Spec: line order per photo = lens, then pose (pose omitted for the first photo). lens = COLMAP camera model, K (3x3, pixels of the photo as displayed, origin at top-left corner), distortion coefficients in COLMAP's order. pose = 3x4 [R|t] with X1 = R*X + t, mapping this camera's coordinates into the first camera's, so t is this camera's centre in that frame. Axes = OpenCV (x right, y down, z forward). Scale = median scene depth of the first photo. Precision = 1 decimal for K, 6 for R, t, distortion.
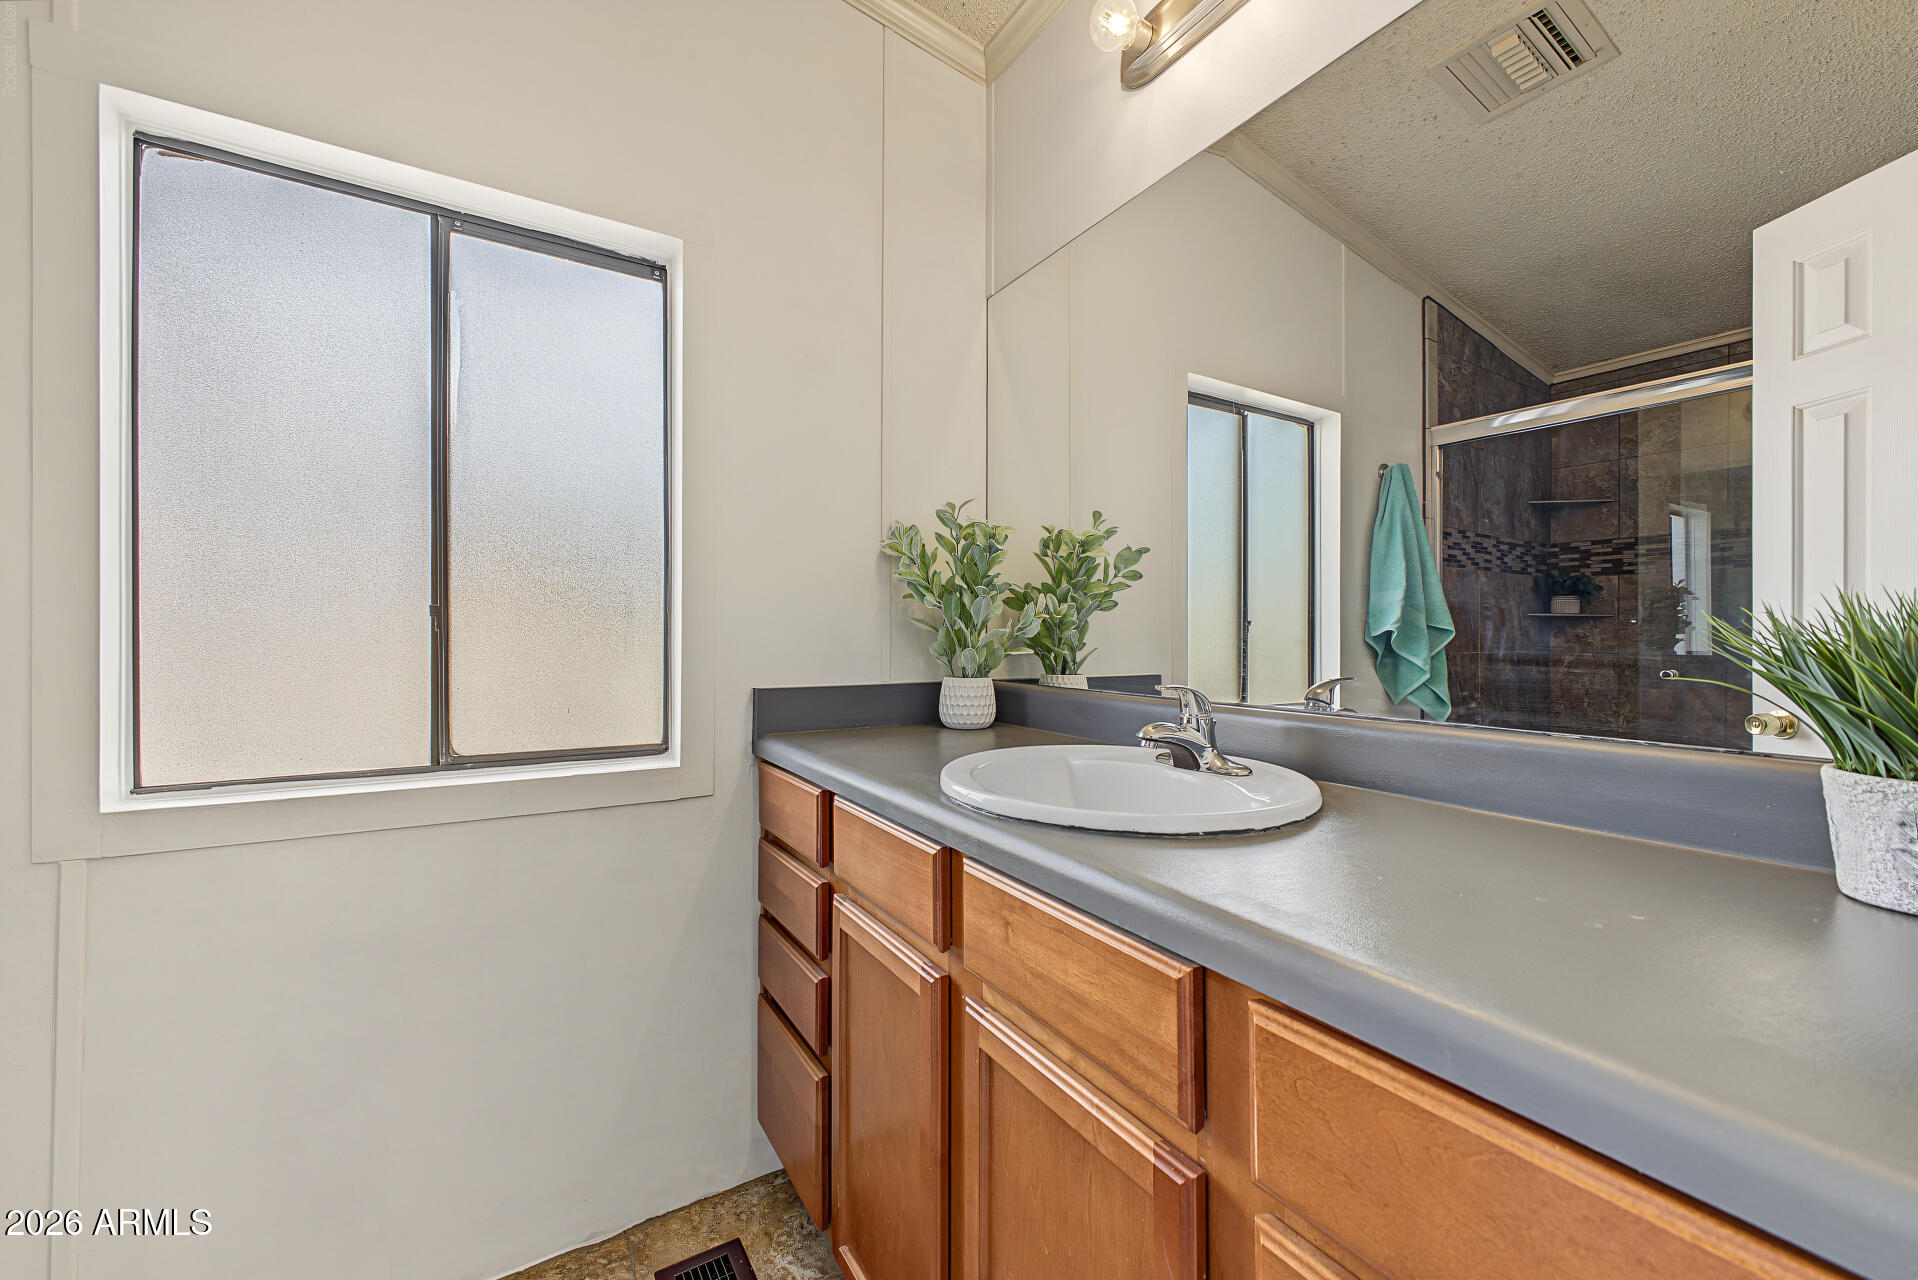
lens RADIAL K [[757.0, 0, 960.8], [0, 757.0, 639.4], [0, 0, 1]] dist [-0.000188, -0.000218]
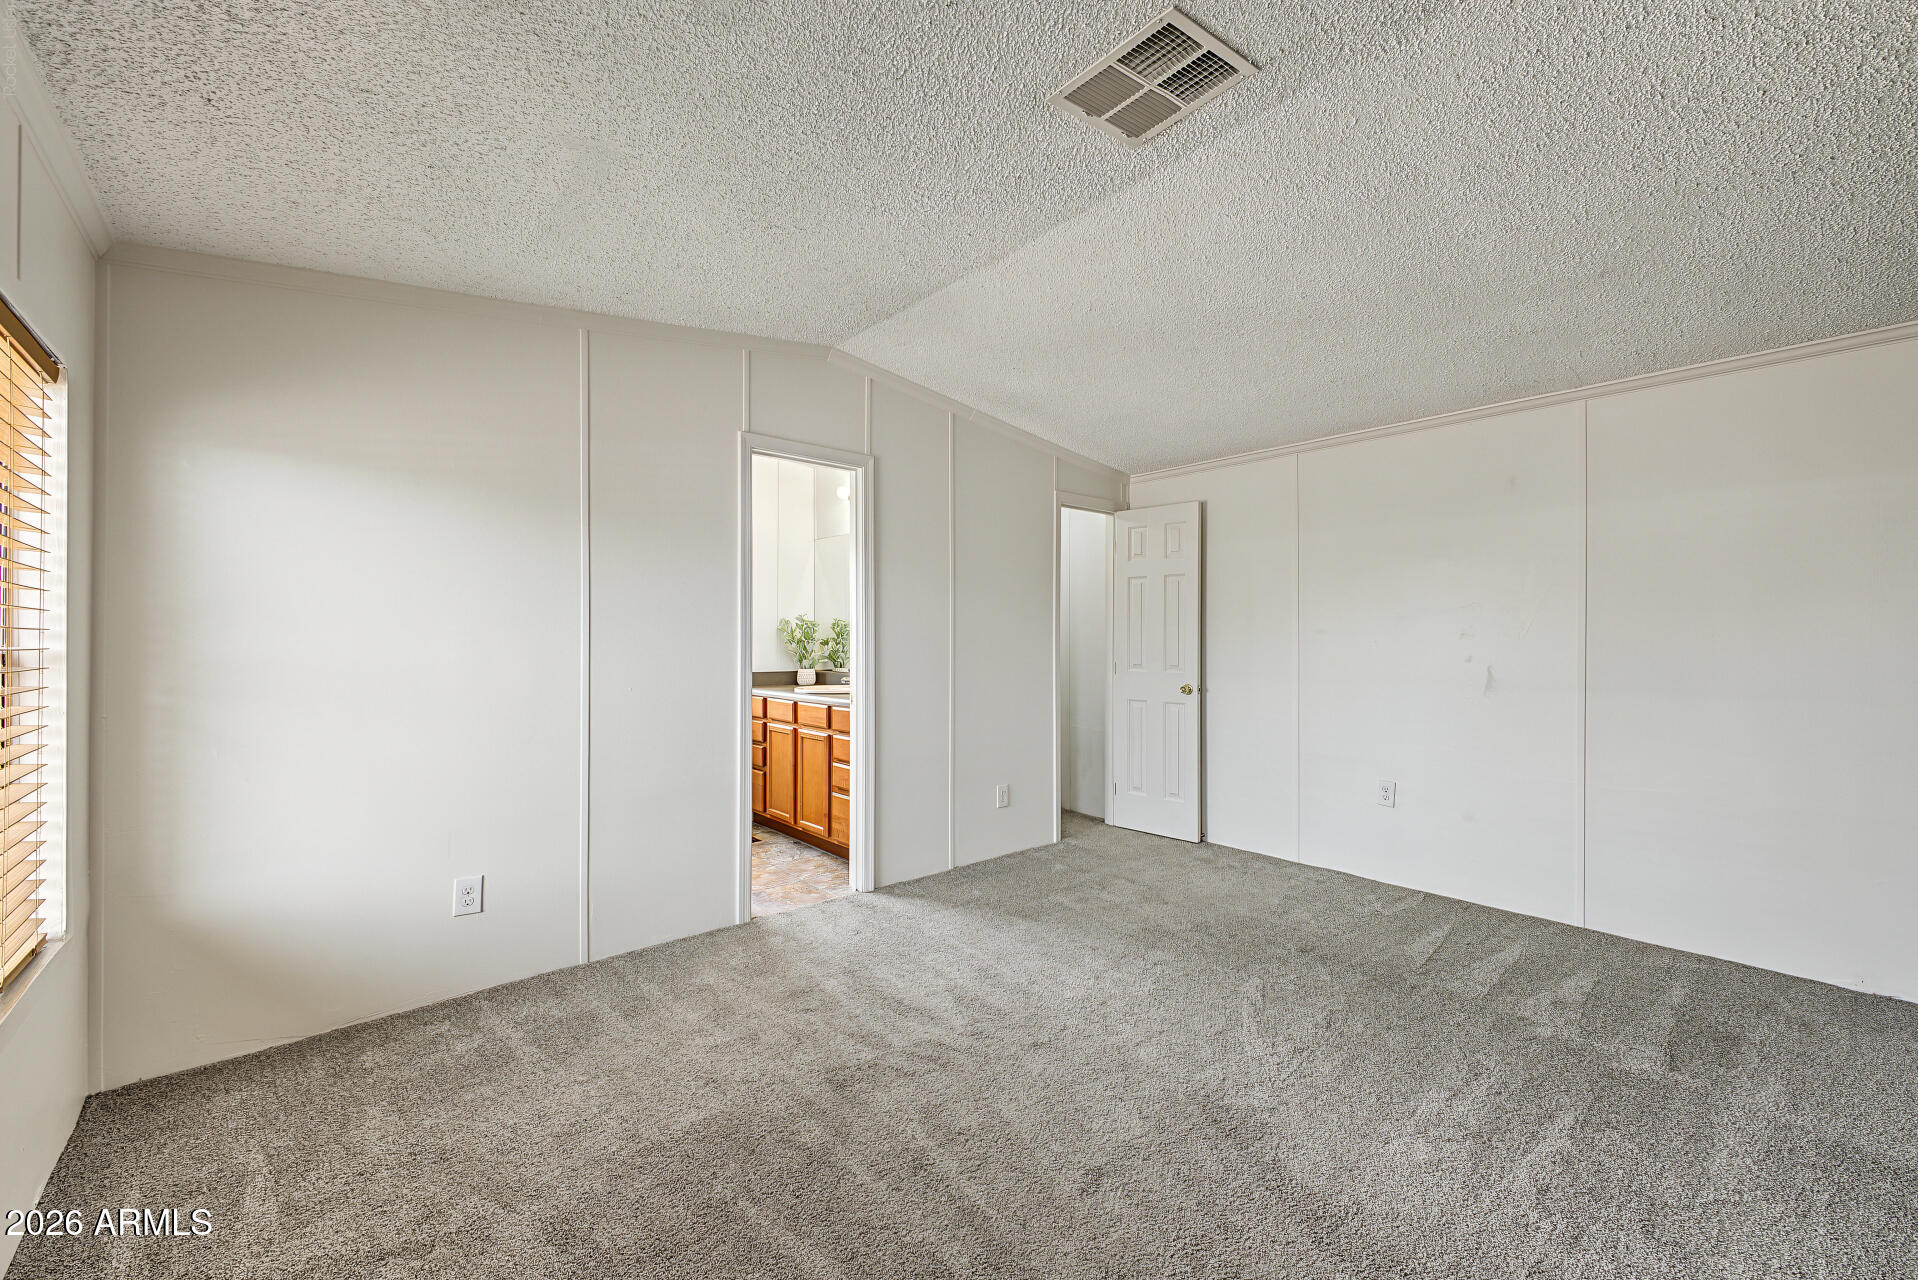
lens RADIAL K [[757.0, 0, 960.8], [0, 757.0, 639.4], [0, 0, 1]] dist [-0.000188, -0.000218]
pose [[0.987668, -0.003192, 0.156532, 0.149740], [0.003974, 0.999981, -0.004682, -0.054003], [-0.156514, 0.005247, 0.987662, -2.178419]]
